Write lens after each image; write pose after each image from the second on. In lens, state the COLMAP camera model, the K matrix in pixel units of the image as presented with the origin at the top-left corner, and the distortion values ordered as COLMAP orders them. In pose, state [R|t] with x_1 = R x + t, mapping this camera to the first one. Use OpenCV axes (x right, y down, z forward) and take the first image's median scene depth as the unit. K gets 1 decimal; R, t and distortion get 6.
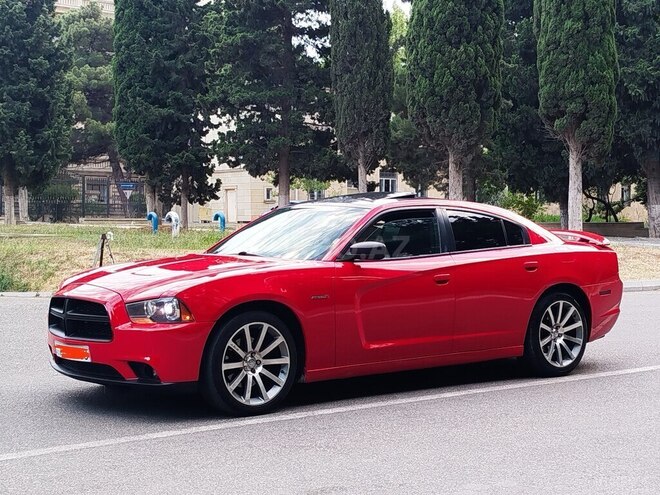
lens RADIAL K [[915.1, 0, 318.9], [0, 915.1, 246.5], [0, 0, 1]] dist [0.146977, -0.667293]
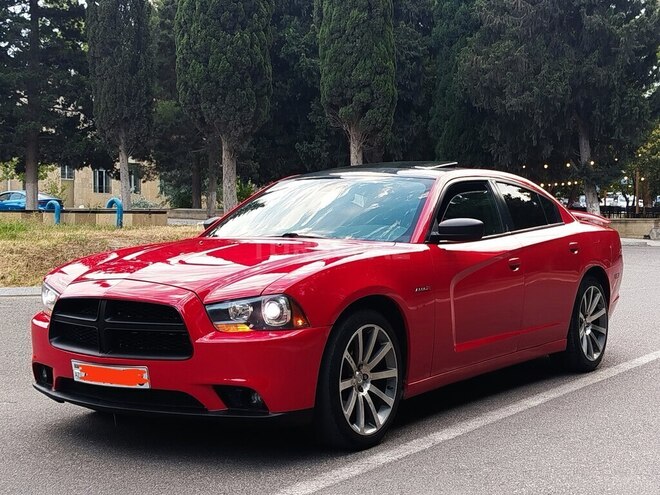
lens RADIAL K [[915.1, 0, 318.9], [0, 915.1, 246.5], [0, 0, 1]] dist [0.146977, -0.667293]
pose [[0.965846, -0.013002, 0.258790, -0.219116], [0.009854, 0.999861, 0.013457, 0.005933], [-0.258929, -0.010447, 0.965840, 0.207629]]
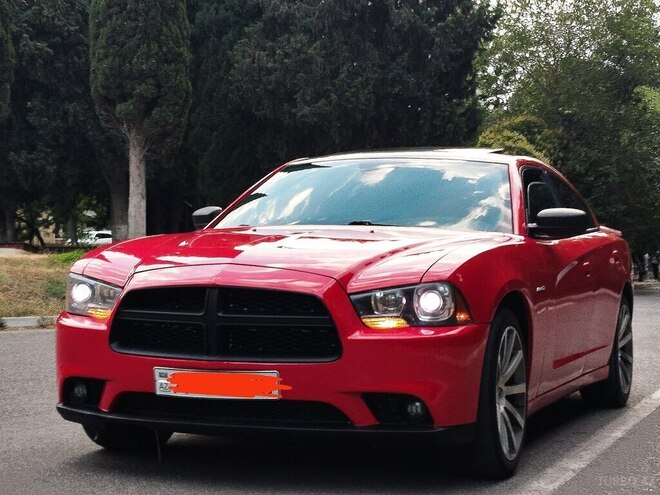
lens RADIAL K [[1178.3, 0, 298.7], [0, 1178.3, 246.7], [0, 0, 1]] dist [0.194188, -0.116976]
pose [[0.894923, 0.014732, 0.445977, -0.402708], [-0.005561, 0.999745, -0.021865, 0.034705], [-0.446186, 0.017087, 0.894777, 0.252829]]
